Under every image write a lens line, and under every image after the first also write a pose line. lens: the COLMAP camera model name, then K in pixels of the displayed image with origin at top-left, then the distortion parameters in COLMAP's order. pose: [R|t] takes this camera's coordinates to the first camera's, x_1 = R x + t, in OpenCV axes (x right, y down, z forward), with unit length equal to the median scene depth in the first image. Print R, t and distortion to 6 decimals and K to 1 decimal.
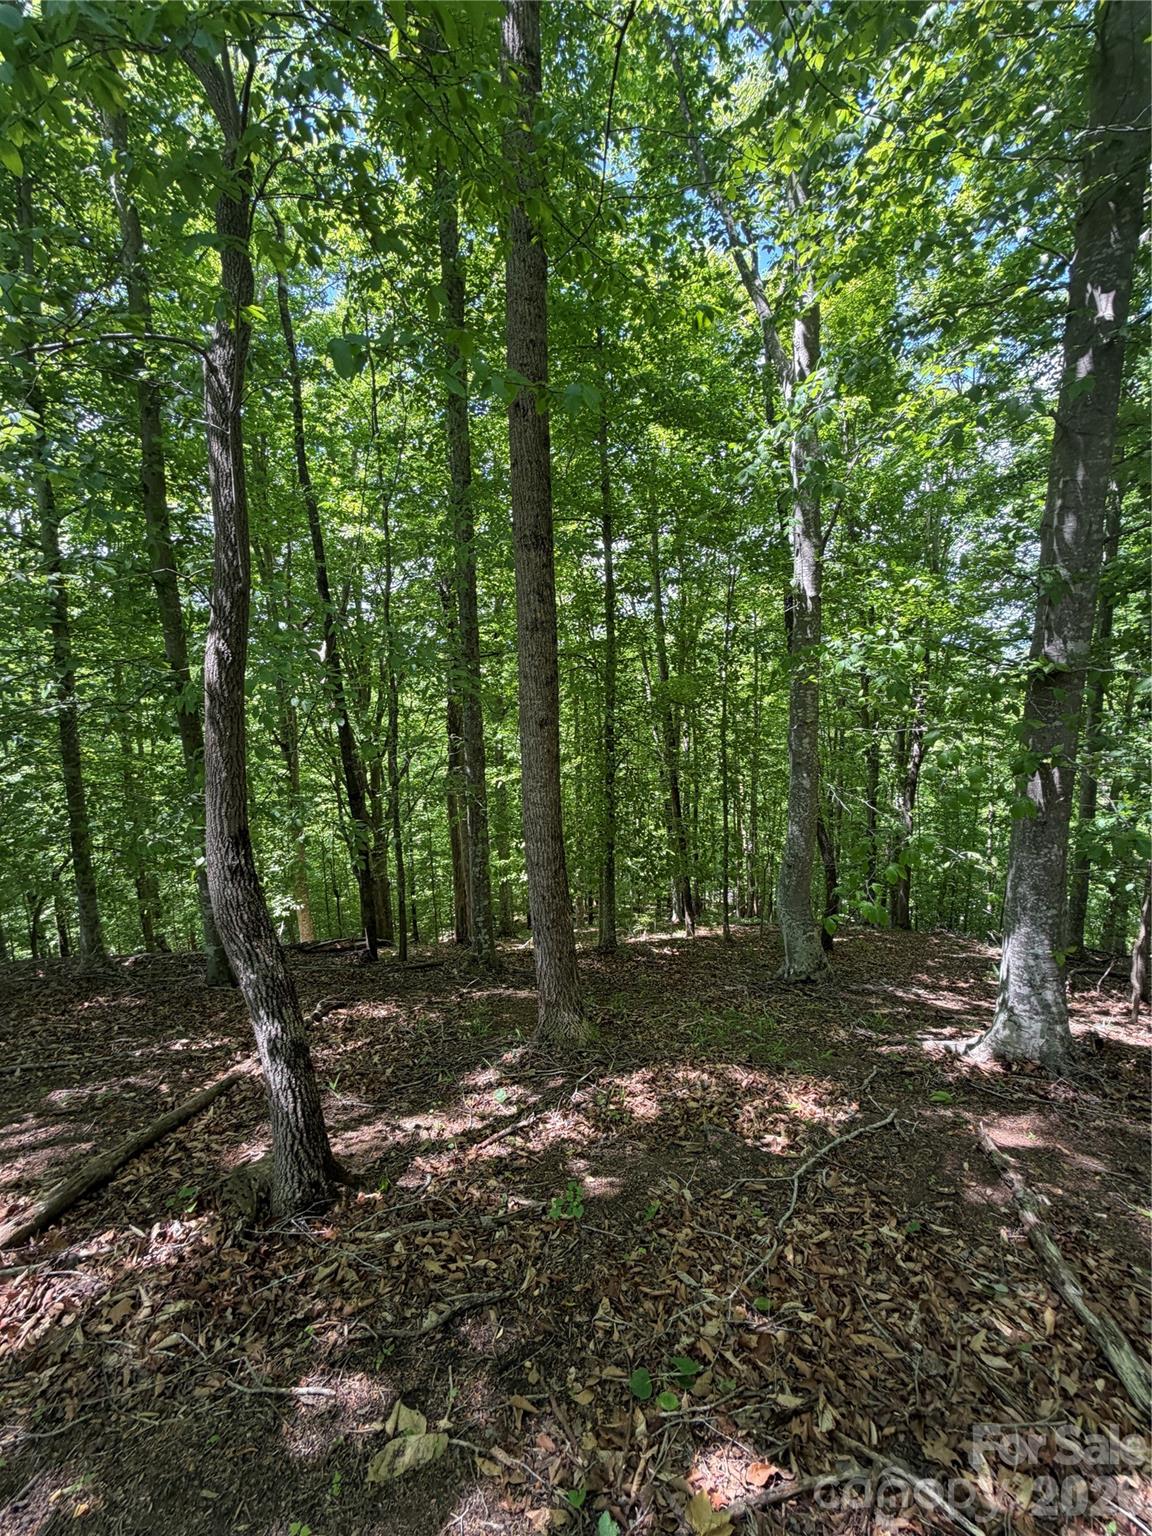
lens RADIAL K [[611.8, 0, 577.5], [0, 611.8, 772.6], [0, 0, 1]] dist [0.002503, 0.000103]
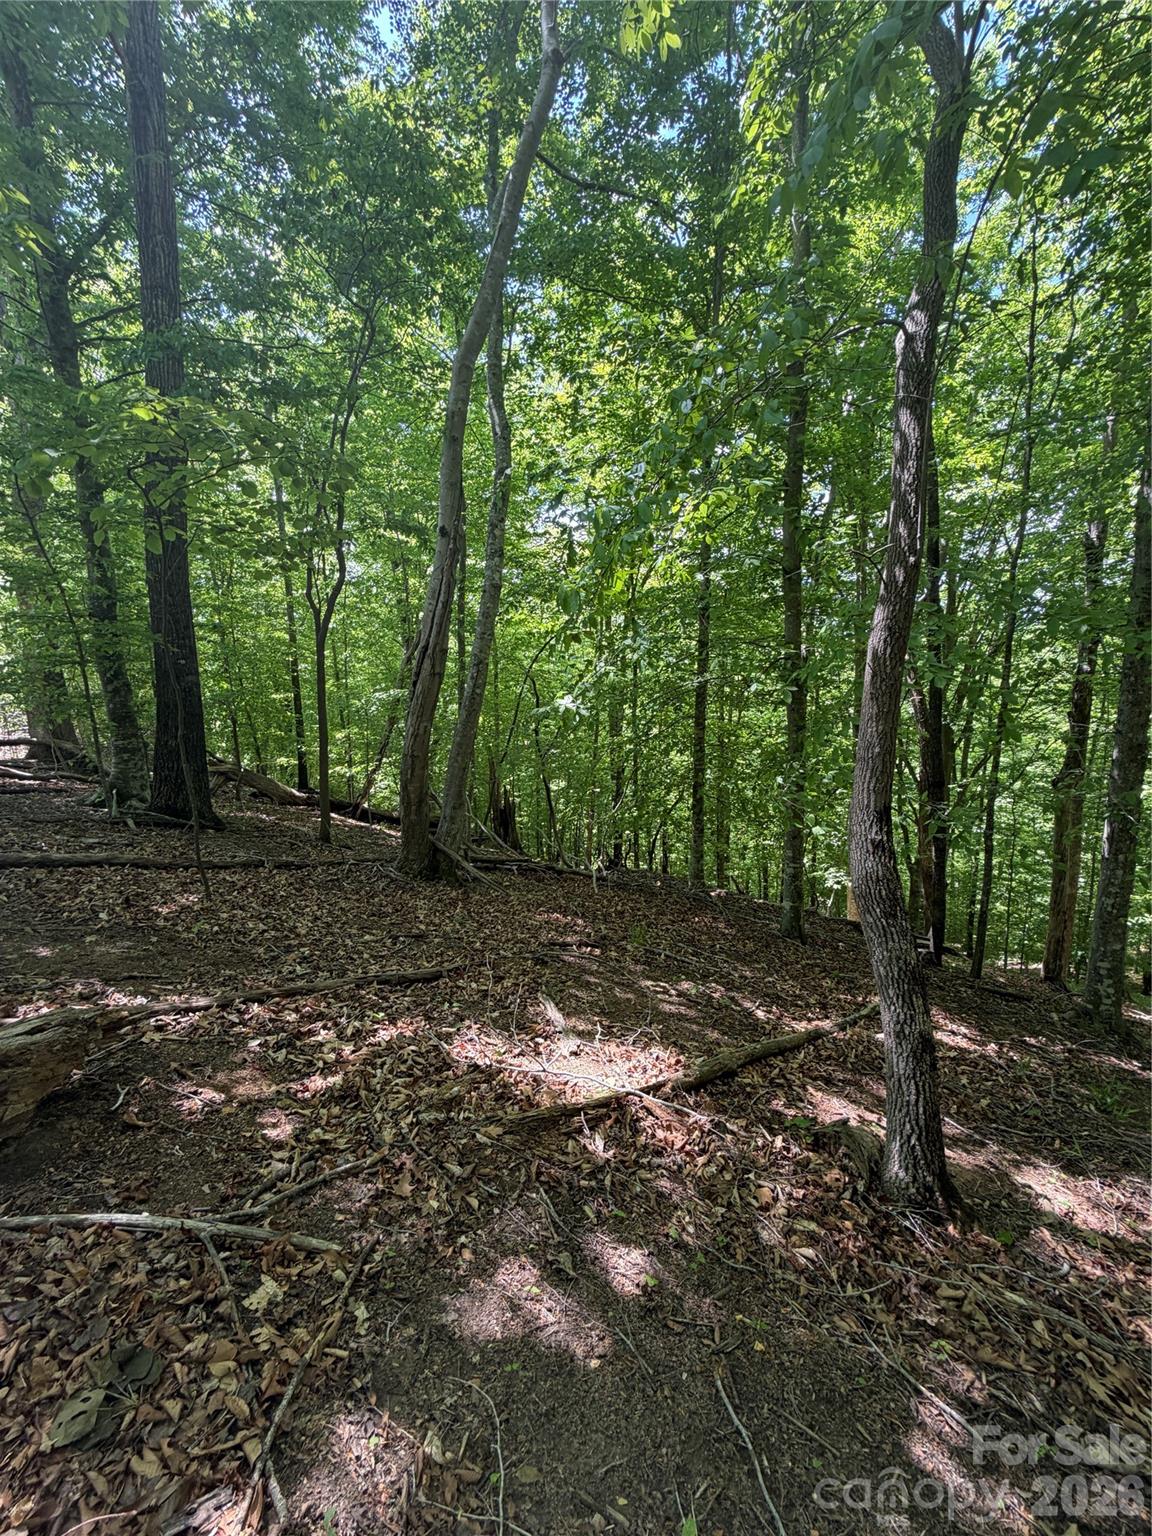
lens RADIAL K [[611.8, 0, 578.6], [0, 611.8, 776.0], [0, 0, 1]] dist [0.002503, 0.000103]
pose [[0.662185, 0.134817, -0.737113, -0.165628], [-0.104562, 0.990683, 0.087261, 0.010503], [0.742009, 0.019291, 0.670112, -0.049349]]
